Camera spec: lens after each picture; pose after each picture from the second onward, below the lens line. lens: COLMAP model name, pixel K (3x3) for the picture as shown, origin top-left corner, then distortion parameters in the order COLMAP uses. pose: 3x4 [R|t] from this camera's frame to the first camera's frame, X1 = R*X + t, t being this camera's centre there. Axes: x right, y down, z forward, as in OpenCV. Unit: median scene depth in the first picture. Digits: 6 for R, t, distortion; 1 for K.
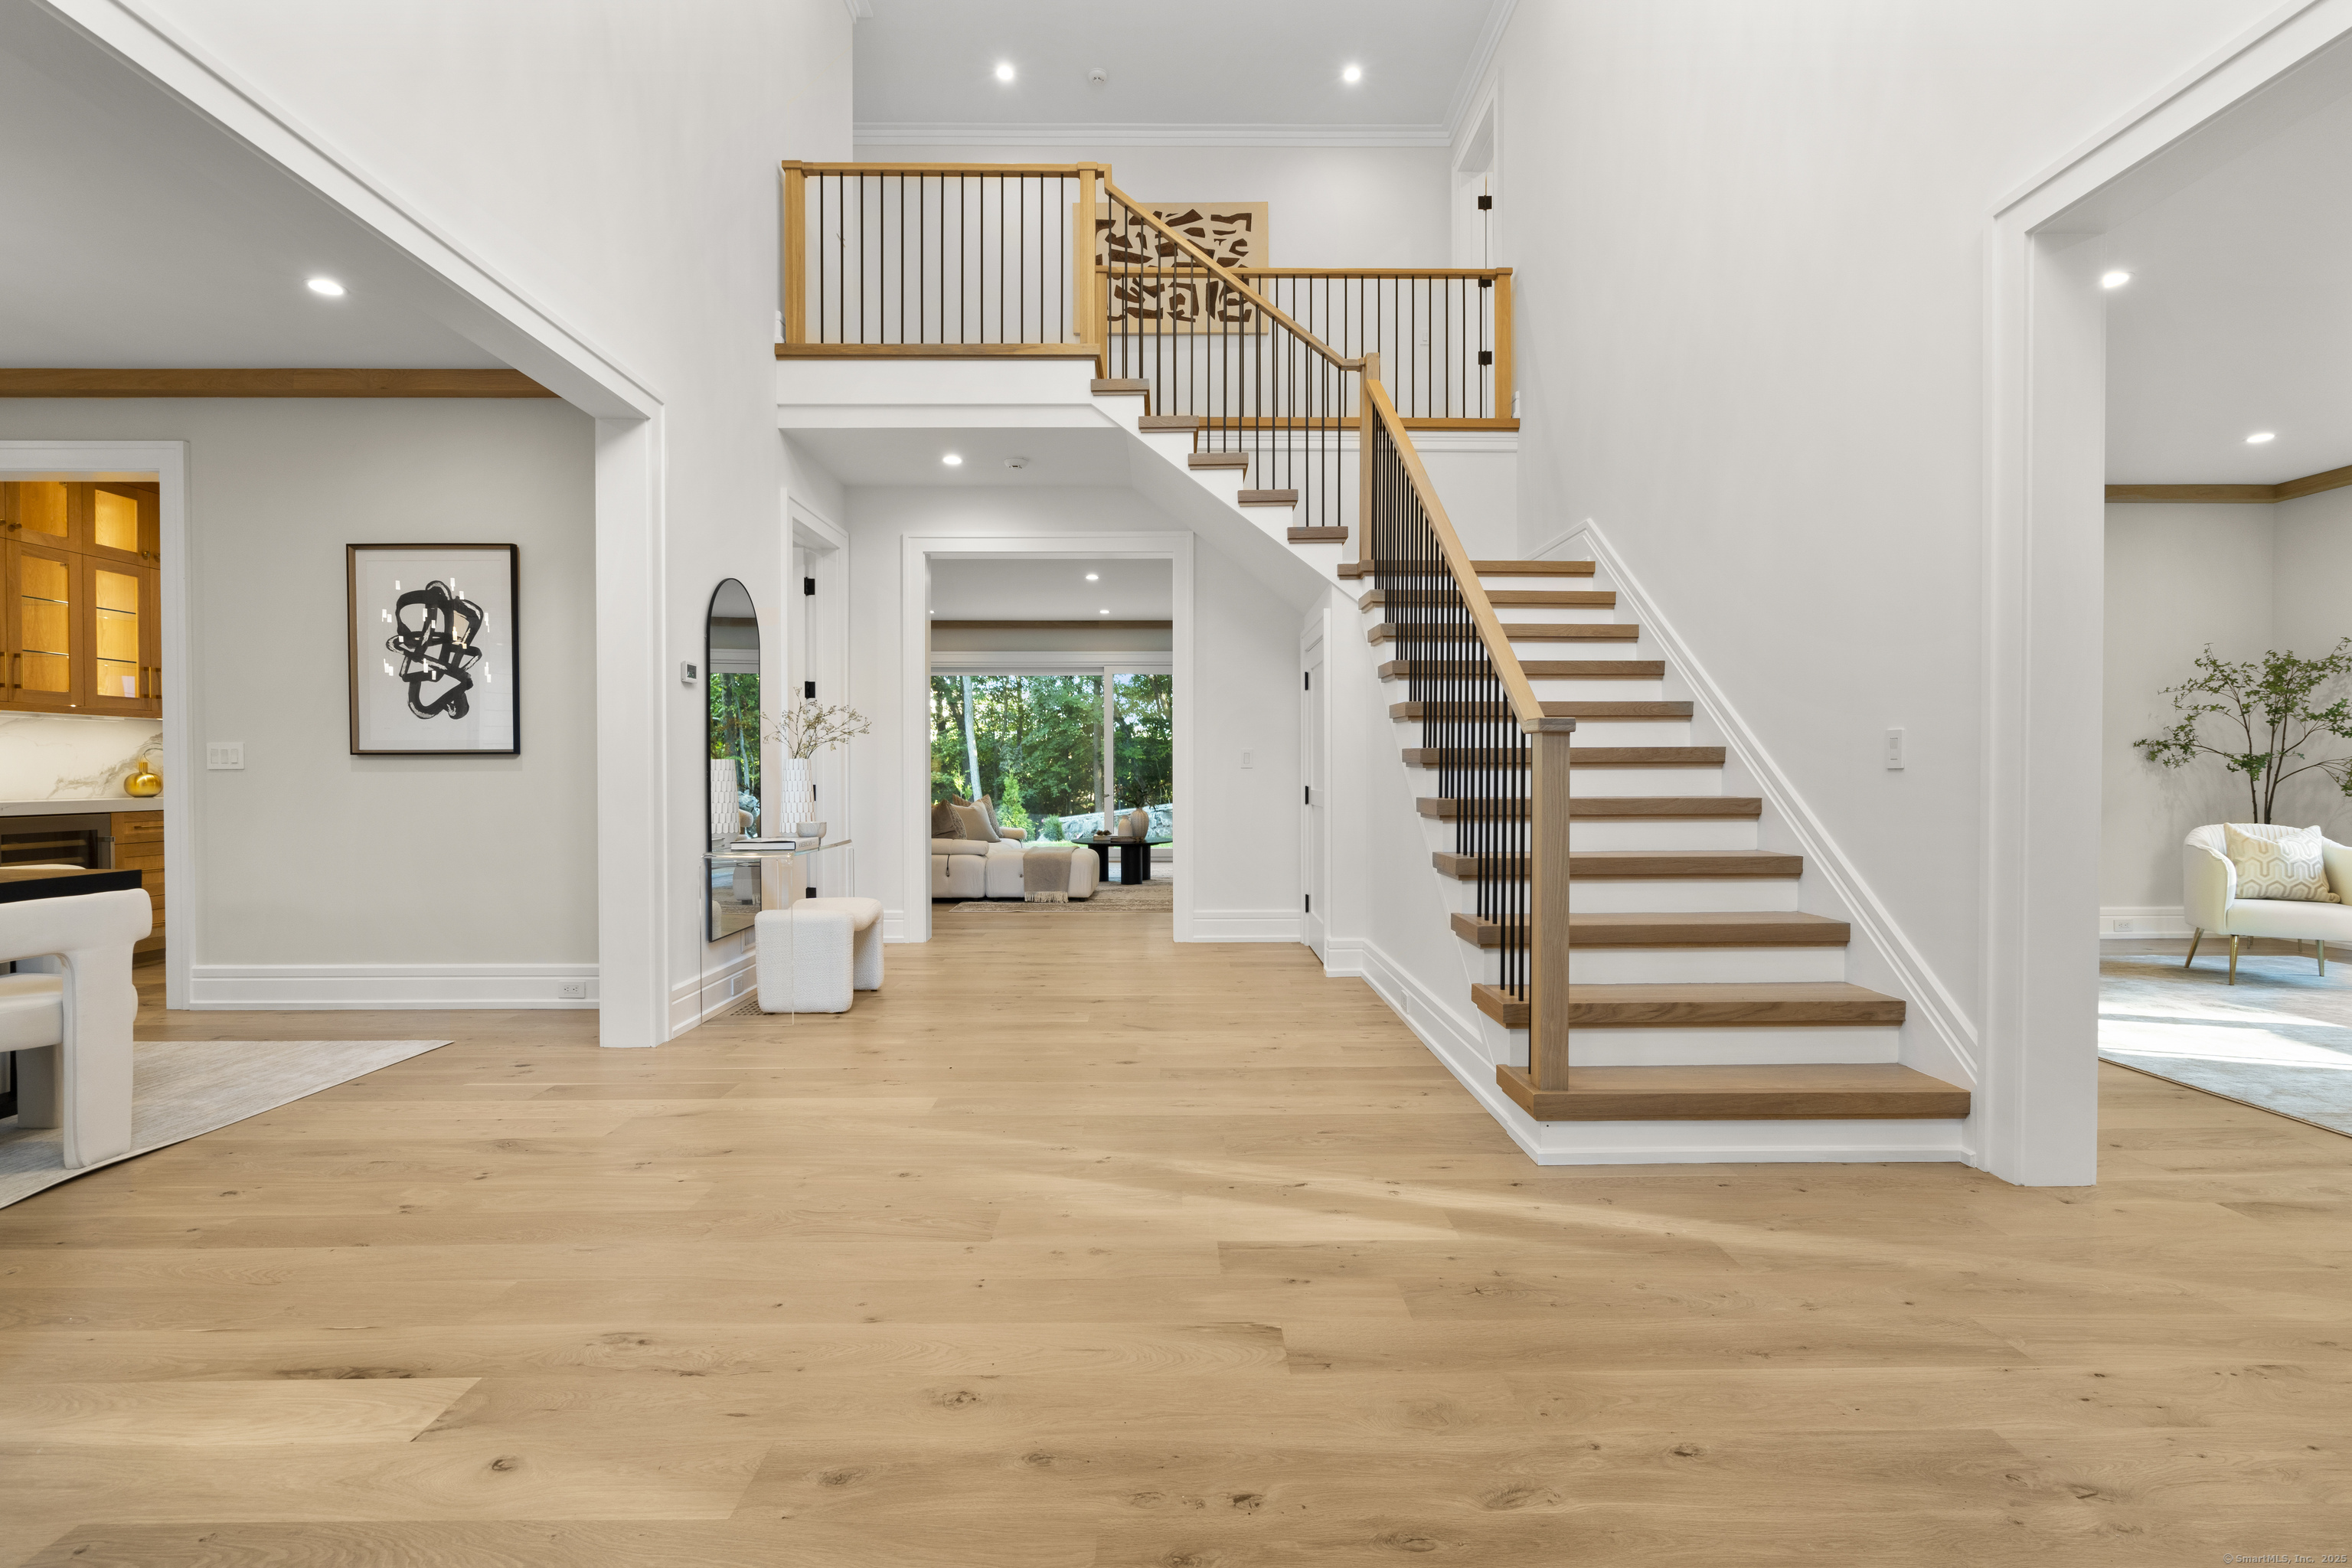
lens RADIAL K [[1053.5, 0, 1177.0], [0, 1053.5, 781.3], [0, 0, 1]] dist [-0.009554, 0.005835]
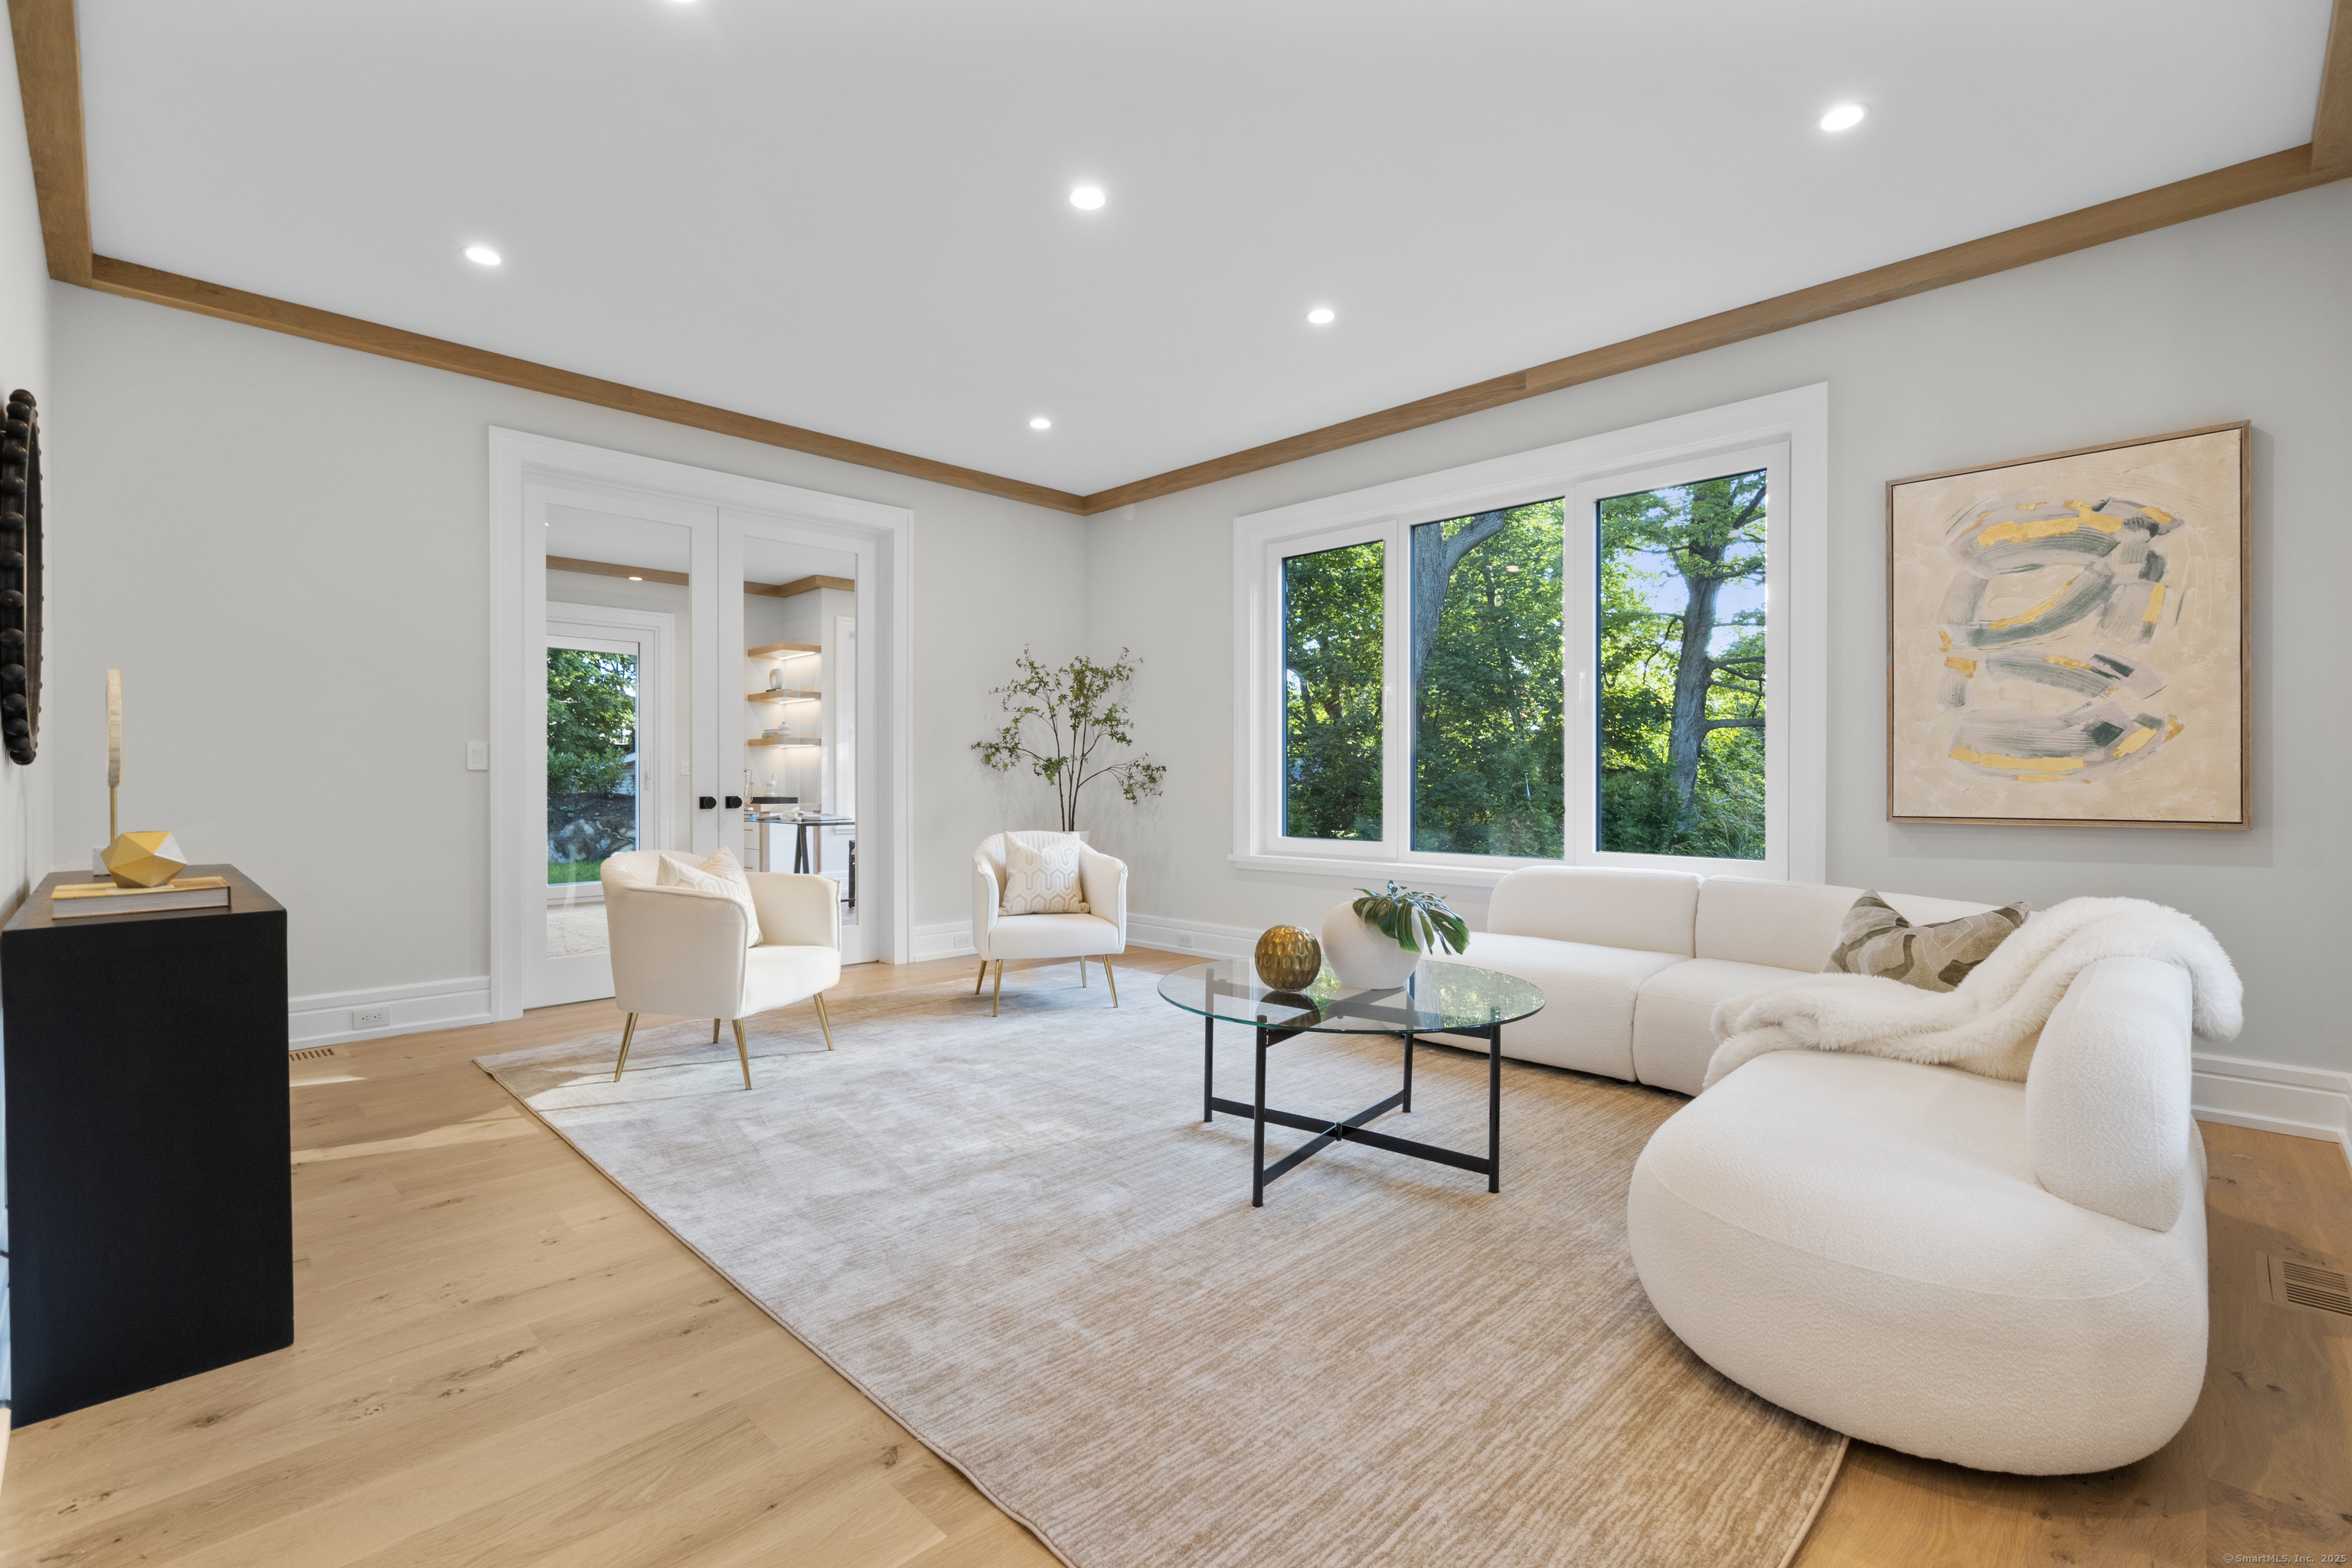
lens RADIAL K [[1053.5, 0, 1177.0], [0, 1053.5, 781.3], [0, 0, 1]] dist [-0.009554, 0.005835]
pose [[0.706346, -0.004037, 0.707856, 0.463292], [0.008427, 0.999961, -0.002707, -0.000361], [-0.707817, 0.007877, 0.706352, 0.253768]]
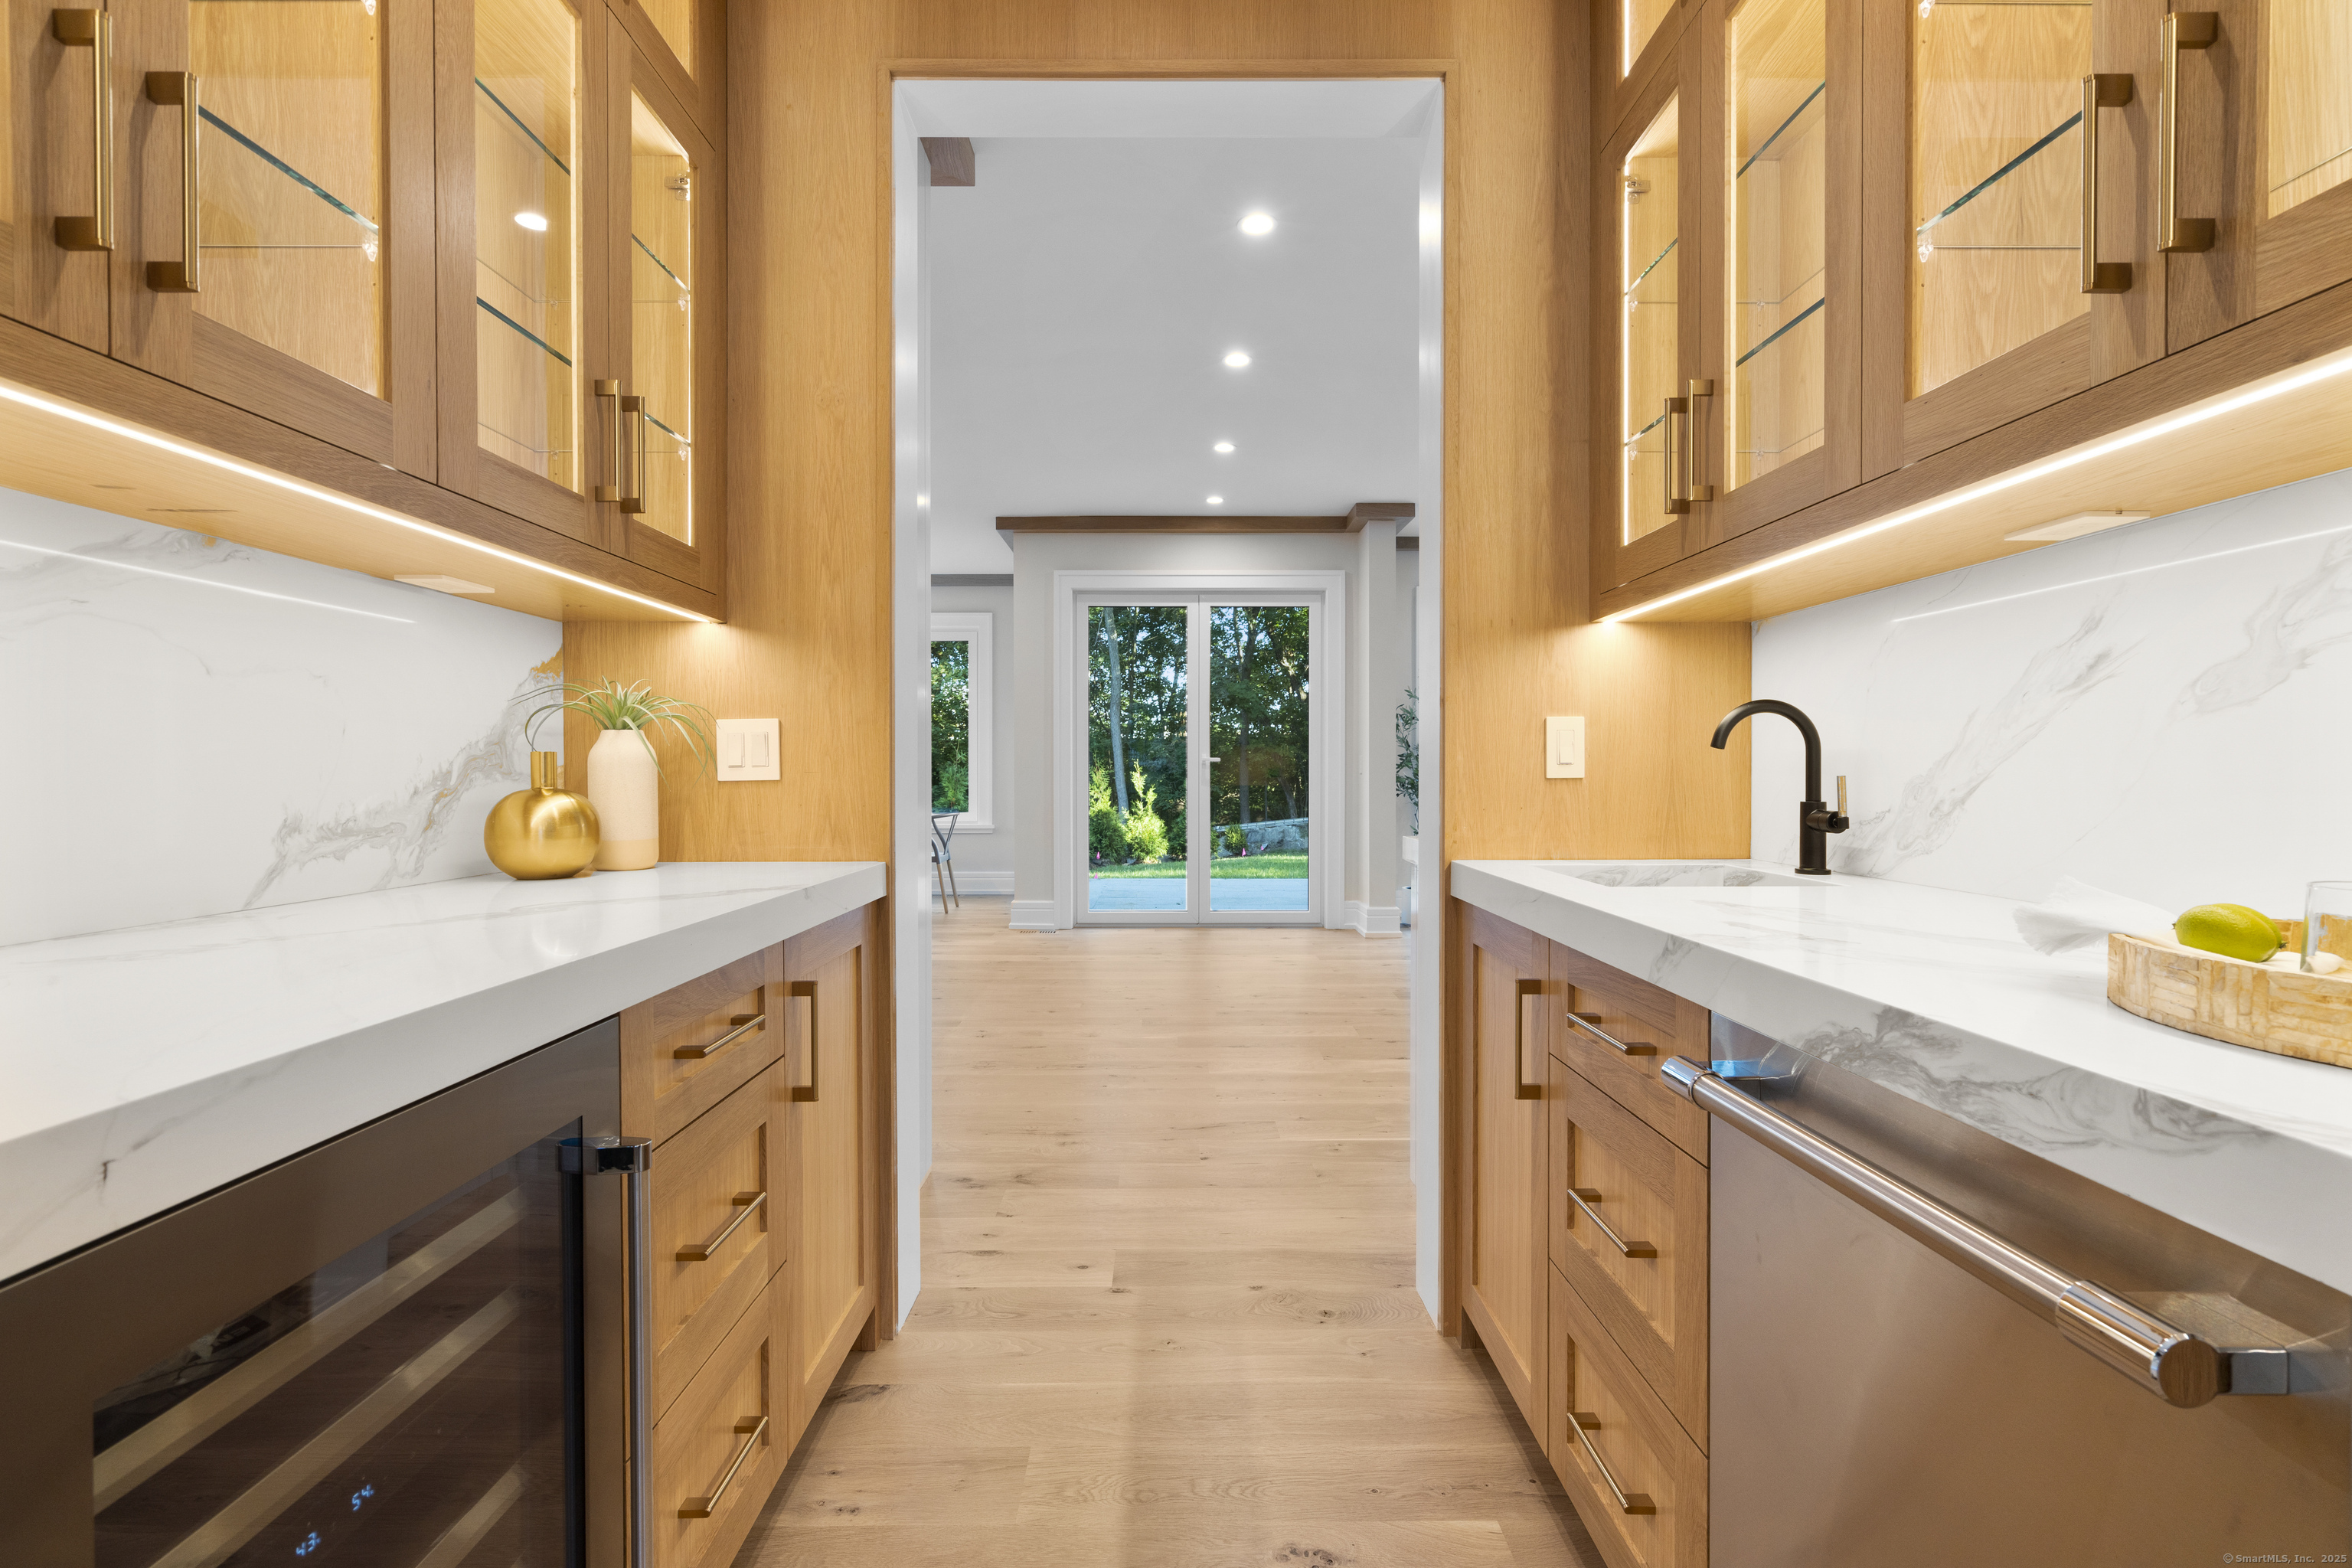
lens RADIAL K [[1053.5, 0, 1177.0], [0, 1053.5, 781.3], [0, 0, 1]] dist [-0.009554, 0.005835]
pose [[0.999997, 0.002632, -0.000077, -1.073640], [-0.002632, 0.999997, 0.000064, -0.014071], [0.000077, -0.000063, 1.000000, 0.949095]]
